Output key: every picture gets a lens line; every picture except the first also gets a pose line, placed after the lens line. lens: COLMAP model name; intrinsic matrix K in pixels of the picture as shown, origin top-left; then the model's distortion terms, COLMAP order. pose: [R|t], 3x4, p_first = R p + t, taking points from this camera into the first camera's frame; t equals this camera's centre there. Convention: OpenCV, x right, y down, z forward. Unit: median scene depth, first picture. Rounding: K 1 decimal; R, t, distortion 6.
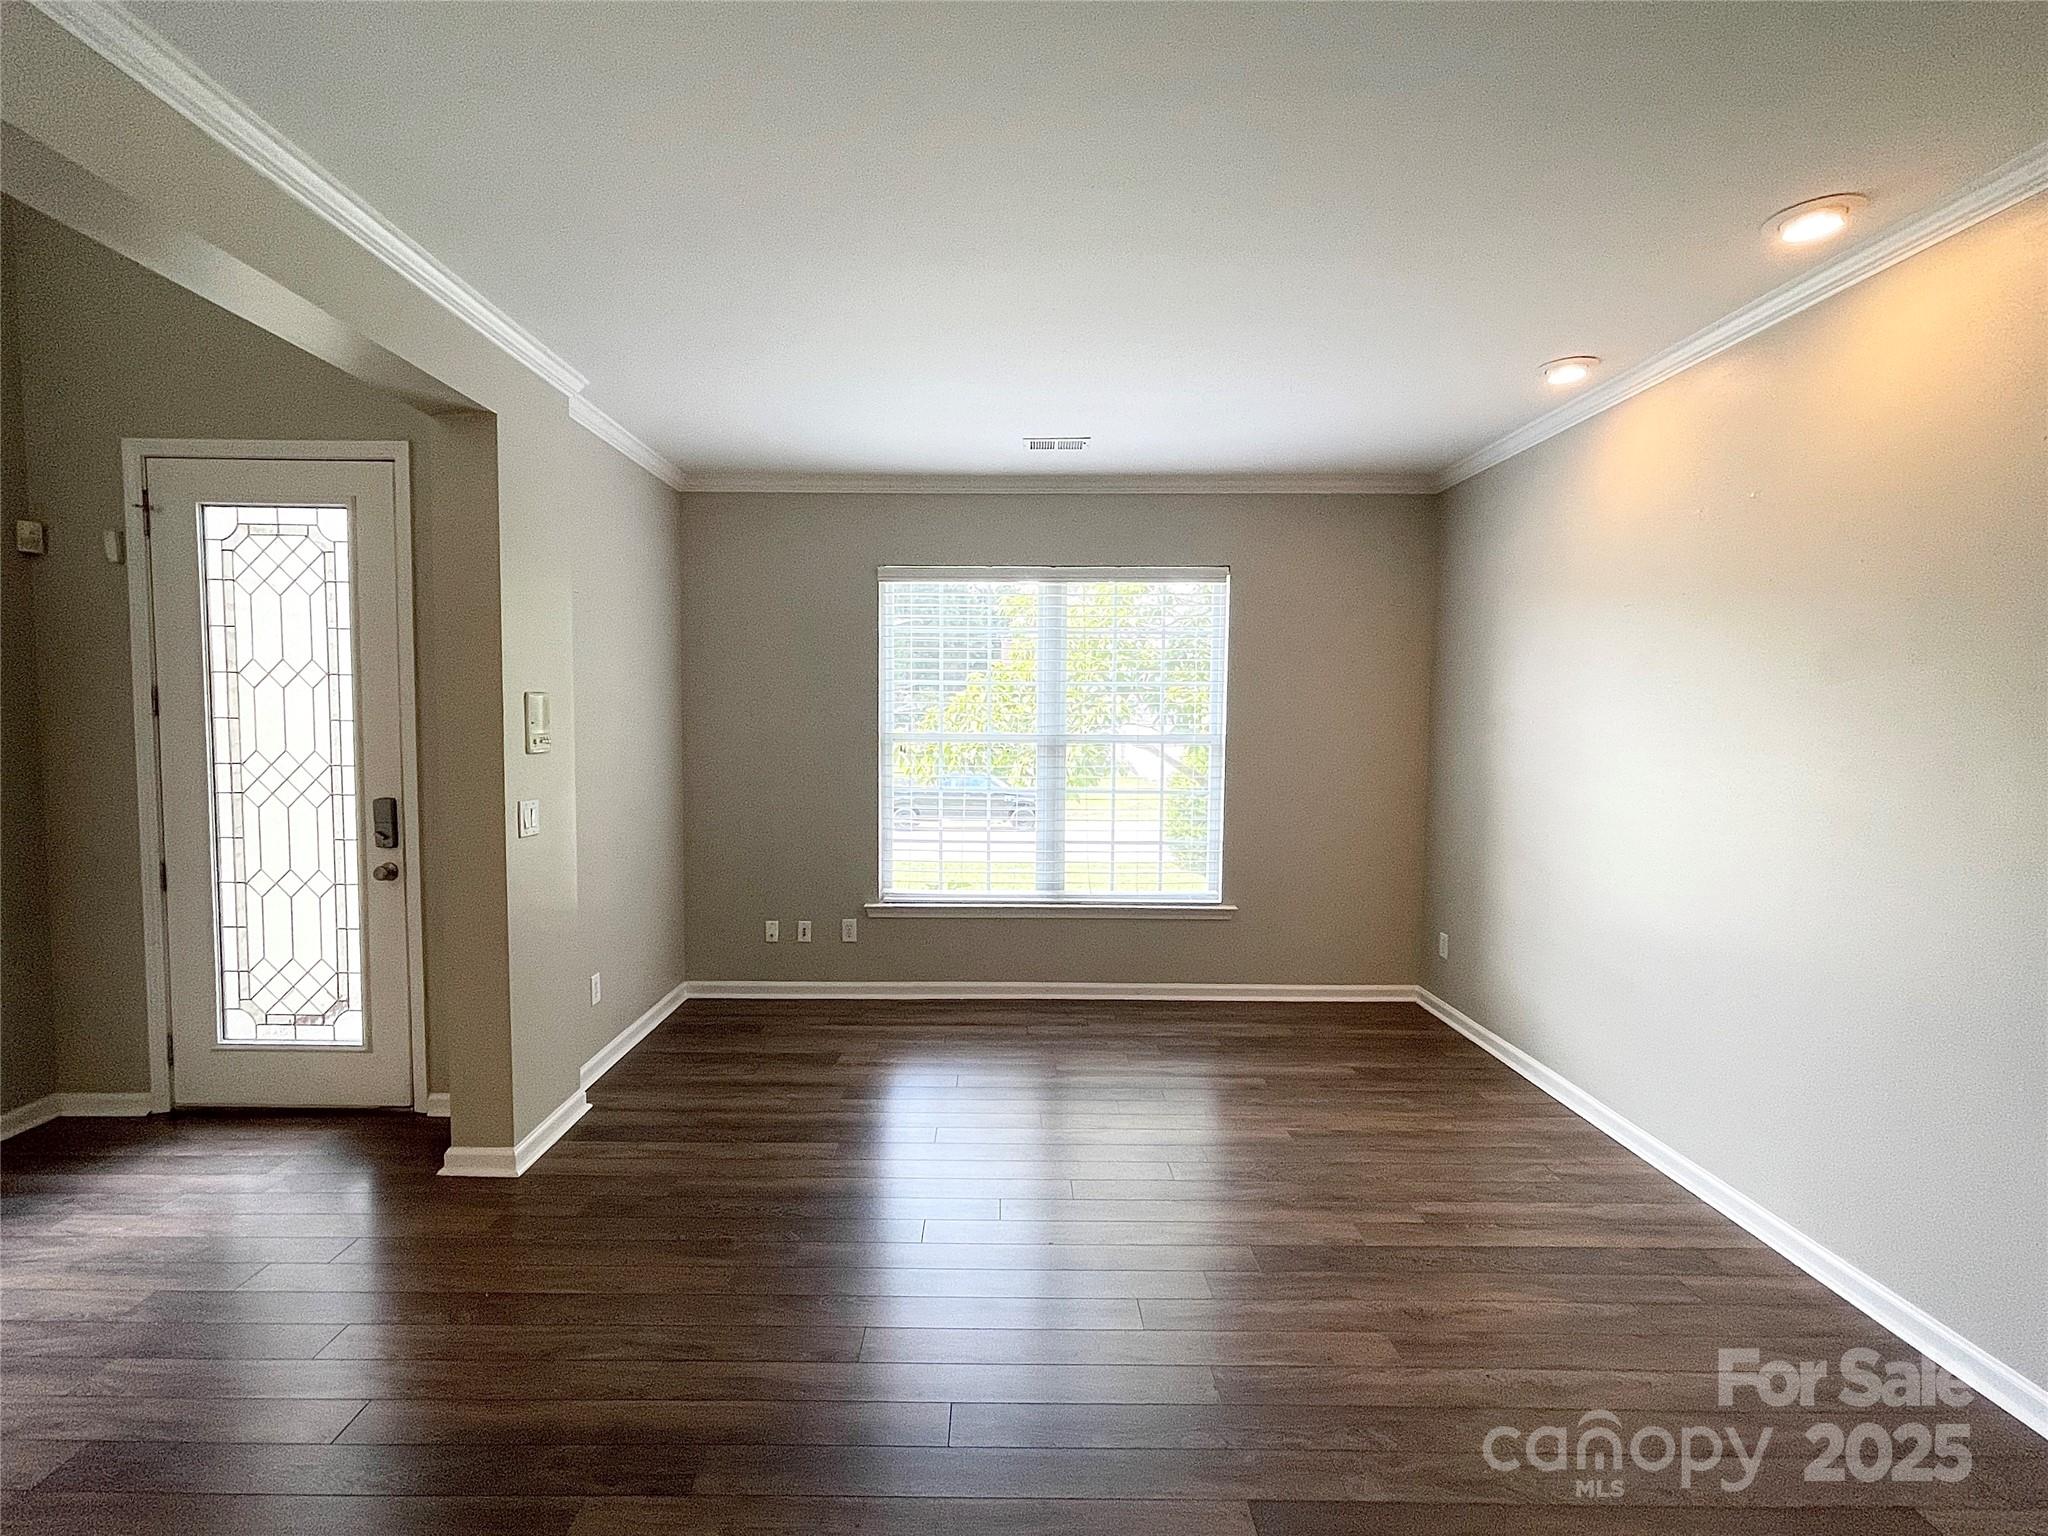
lens RADIAL K [[908.7, 0, 999.4], [0, 908.7, 774.3], [0, 0, 1]] dist [-0.001366, 0.001184]
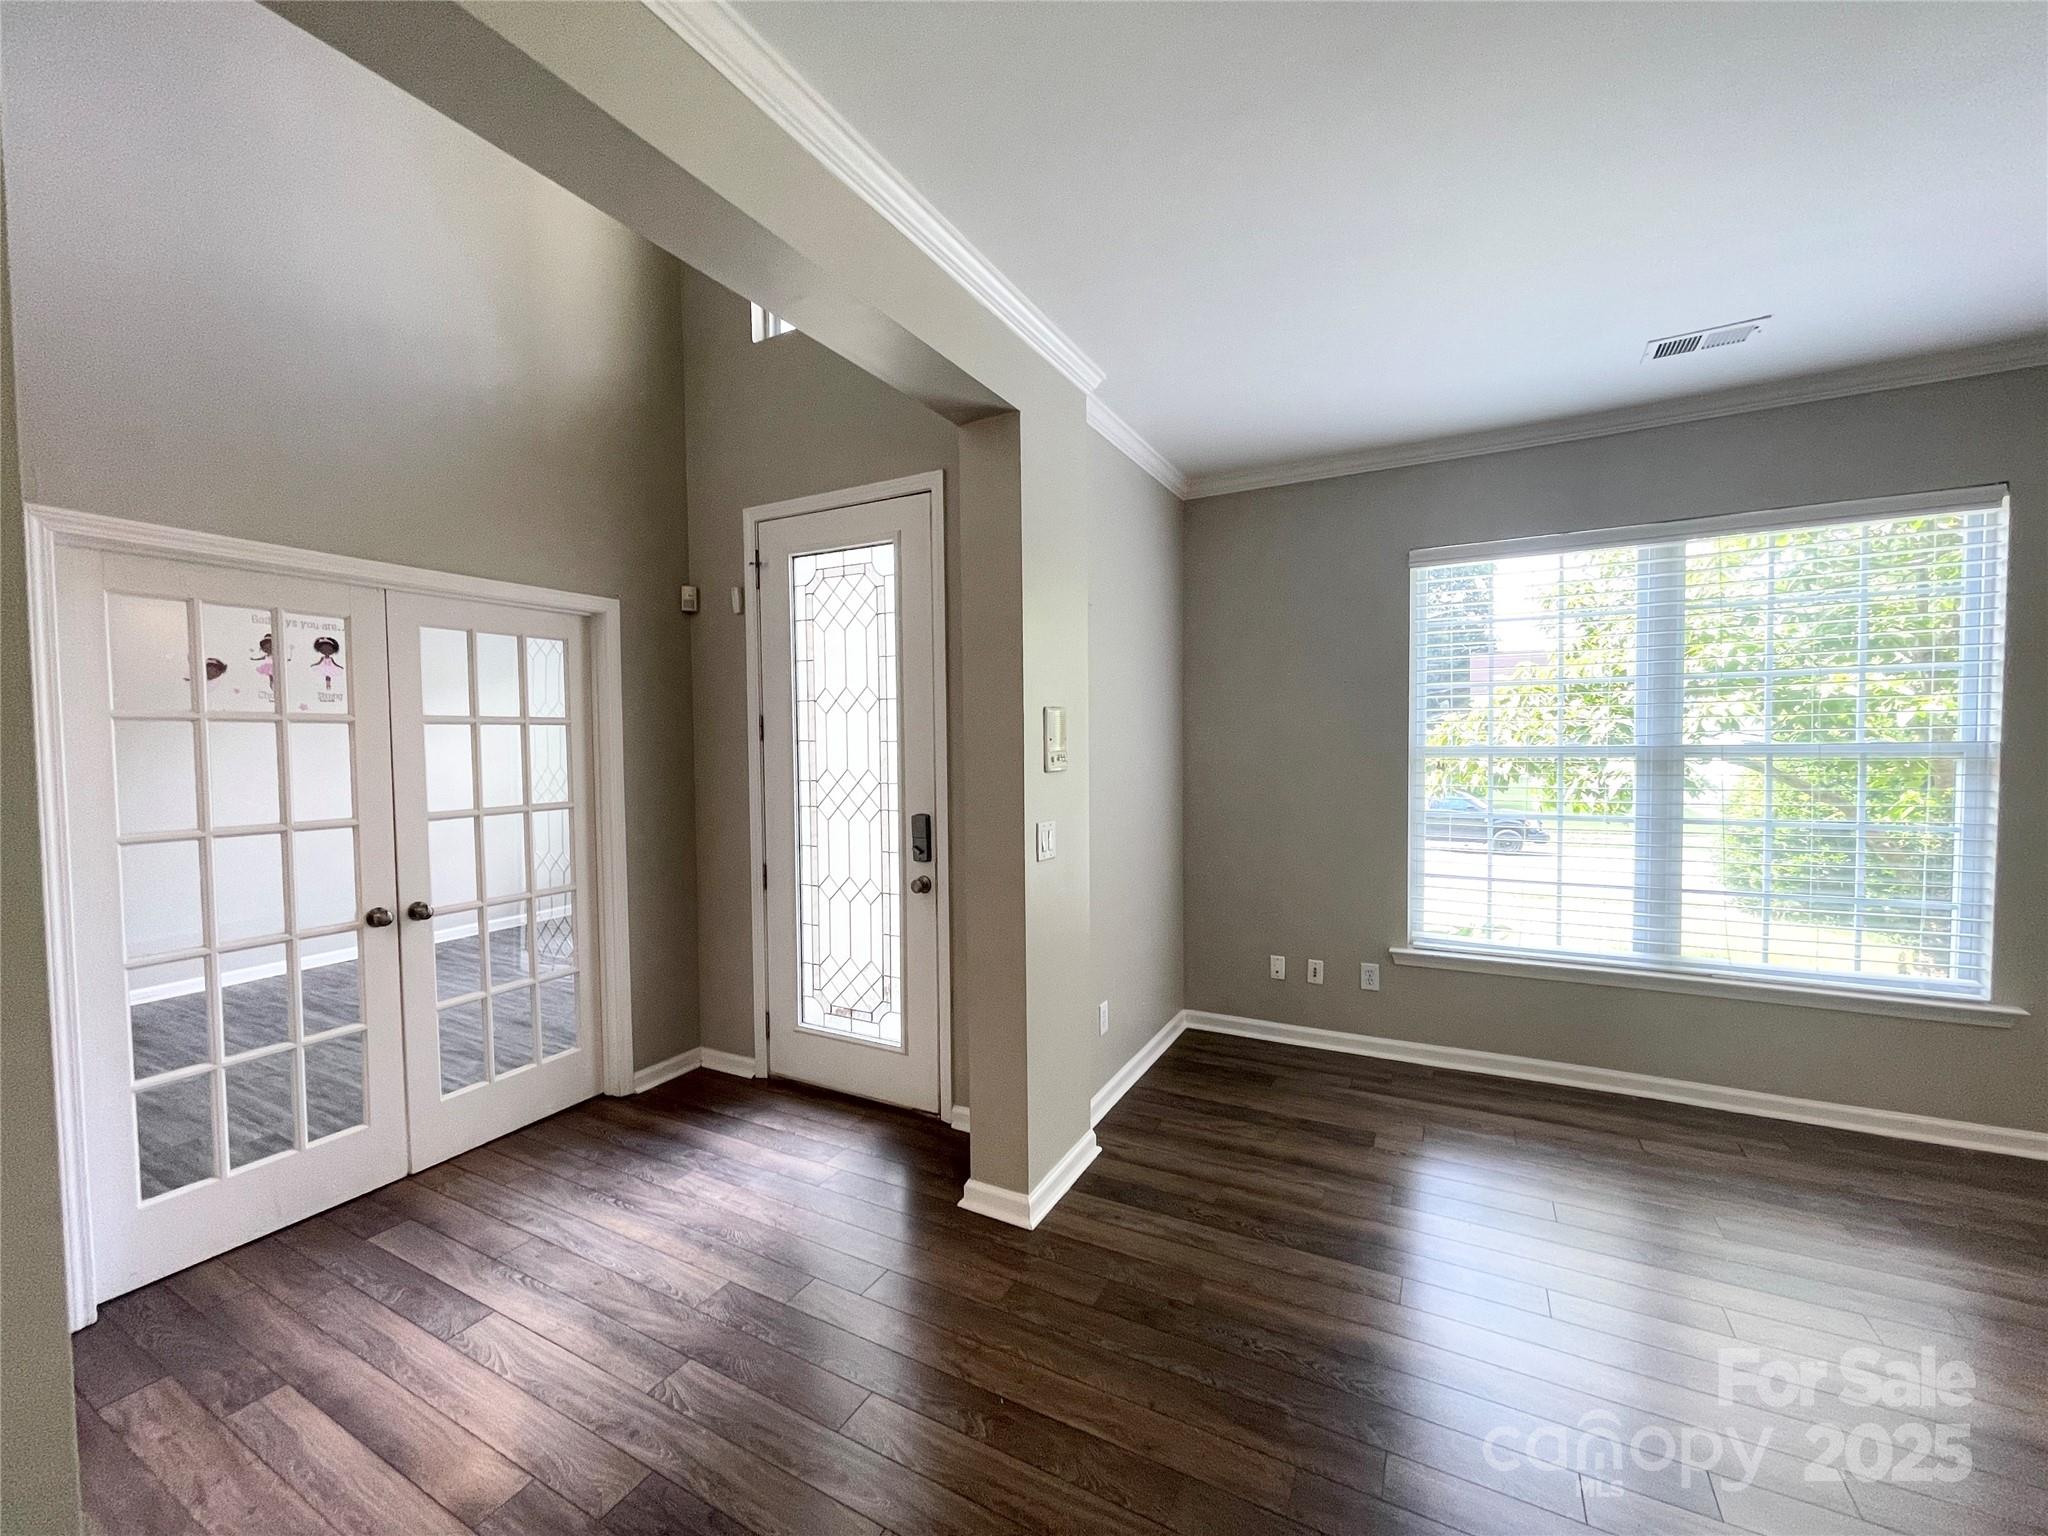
lens RADIAL K [[822.2, 0, 1018.0], [0, 822.2, 773.4], [0, 0, 1]] dist [-0.000830, 0.000229]
pose [[0.880539, 0.000377, -0.473974, -0.126636], [-0.008944, 0.999835, -0.015820, -0.007150], [0.473890, 0.018169, 0.880397, 0.214756]]
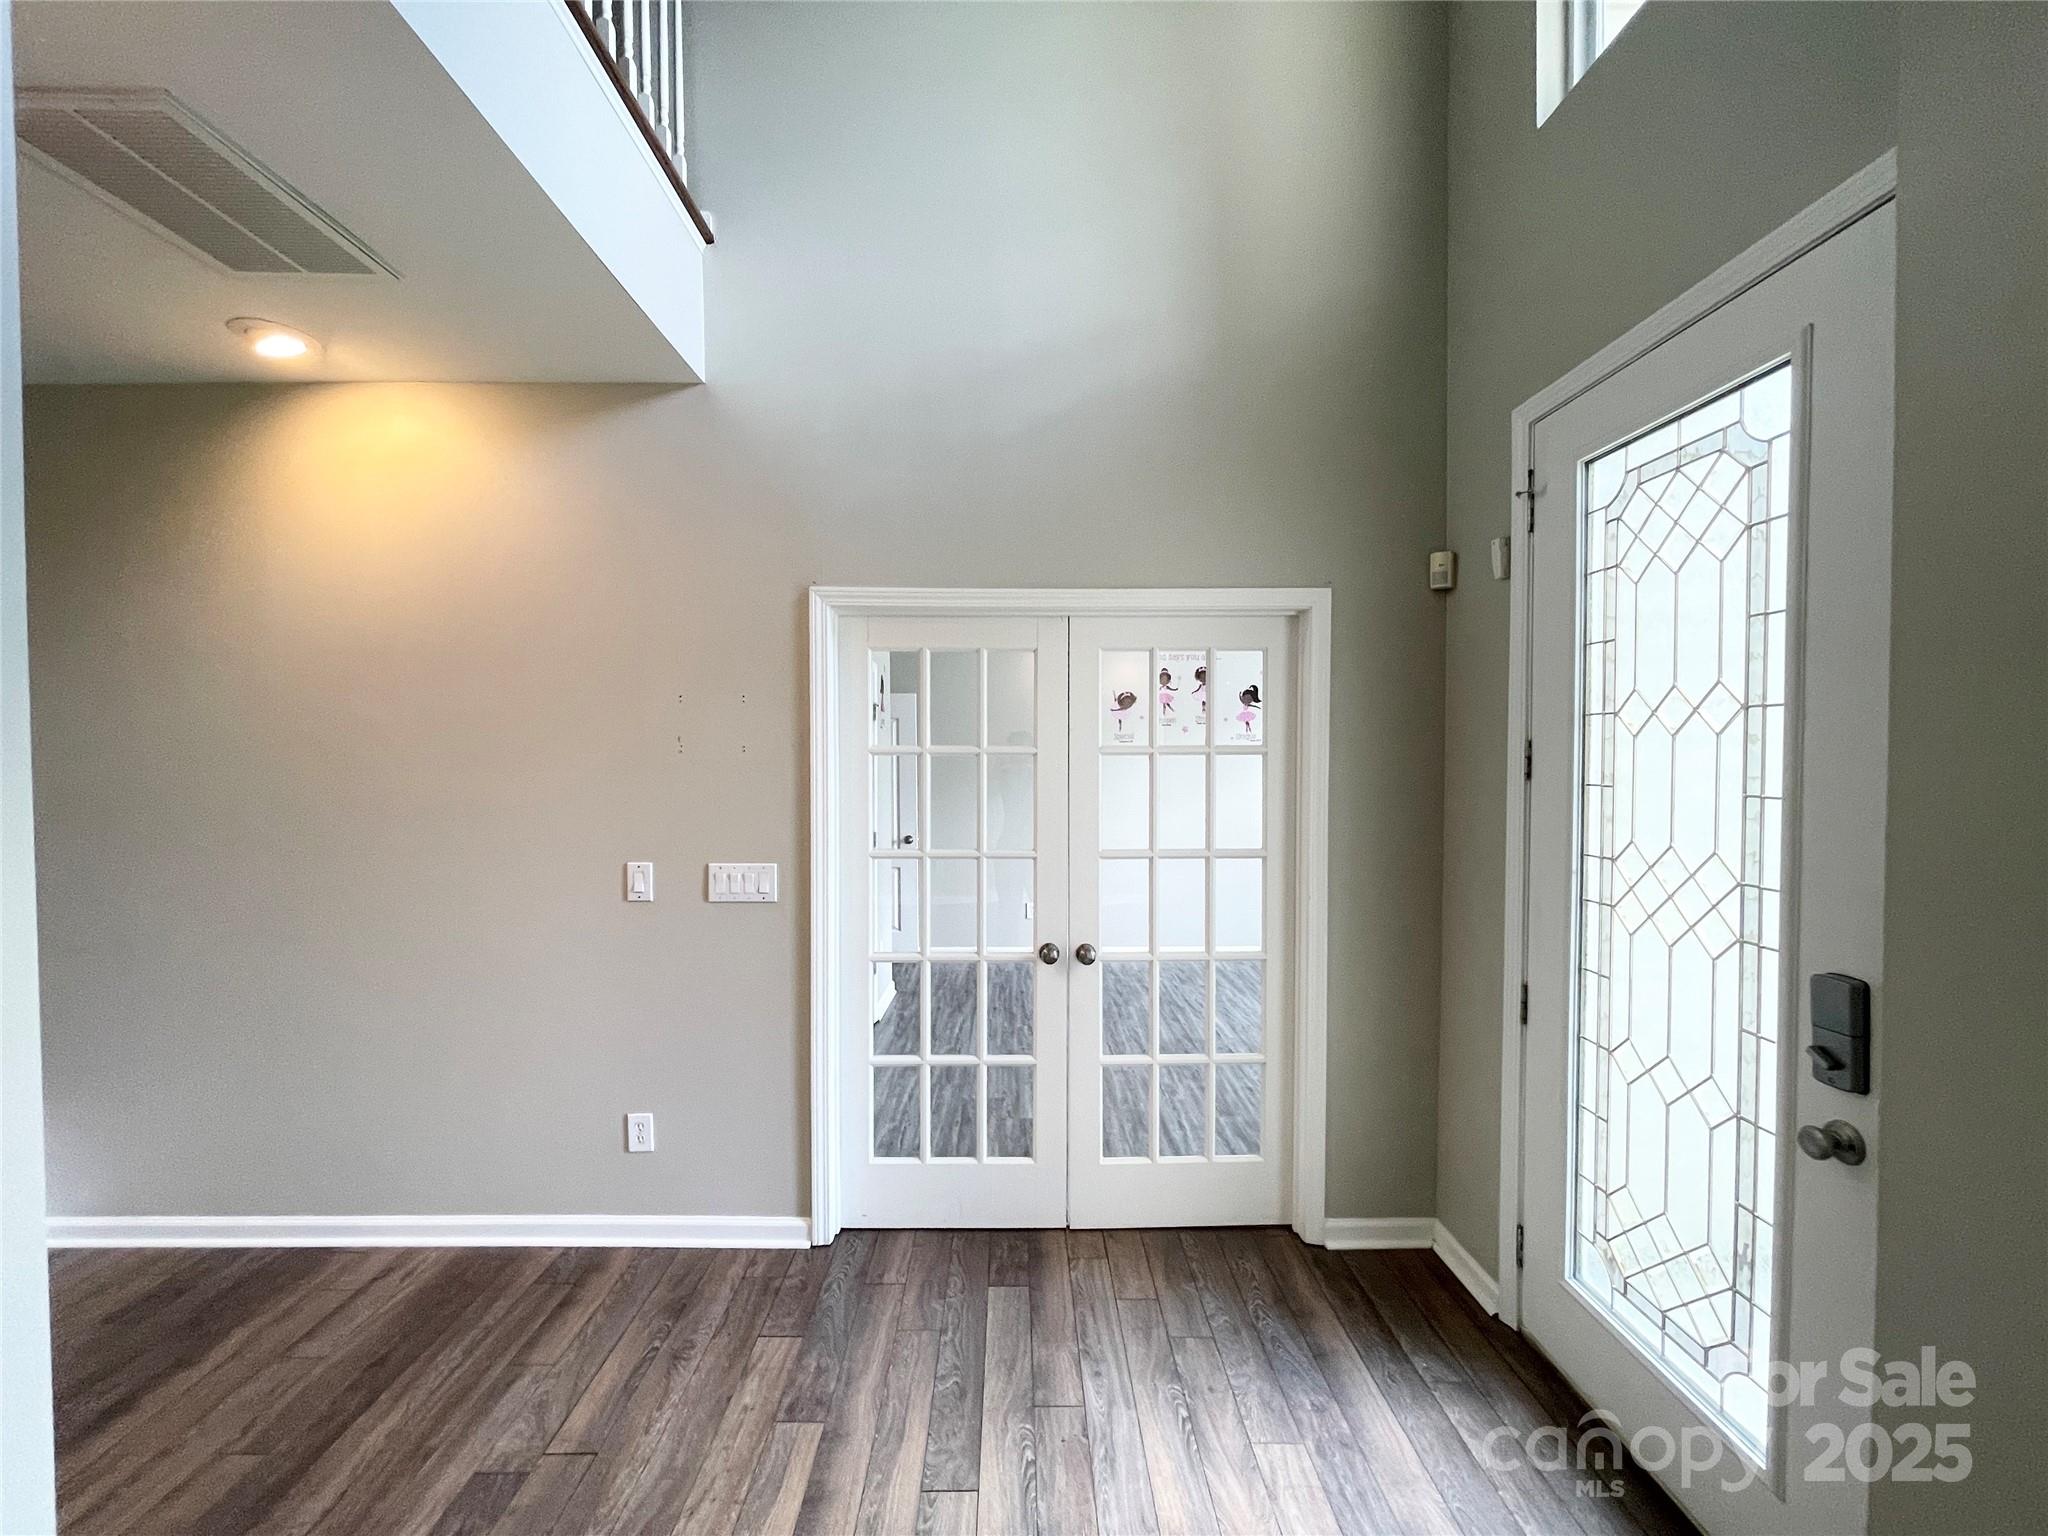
lens RADIAL K [[822.2, 0, 1018.0], [0, 822.2, 773.4], [0, 0, 1]] dist [-0.000830, 0.000229]
pose [[0.004858, 0.014405, -0.999884, -0.275065], [-0.058047, 0.998214, 0.014099, -0.054982], [0.998302, 0.057971, 0.005685, 0.585303]]
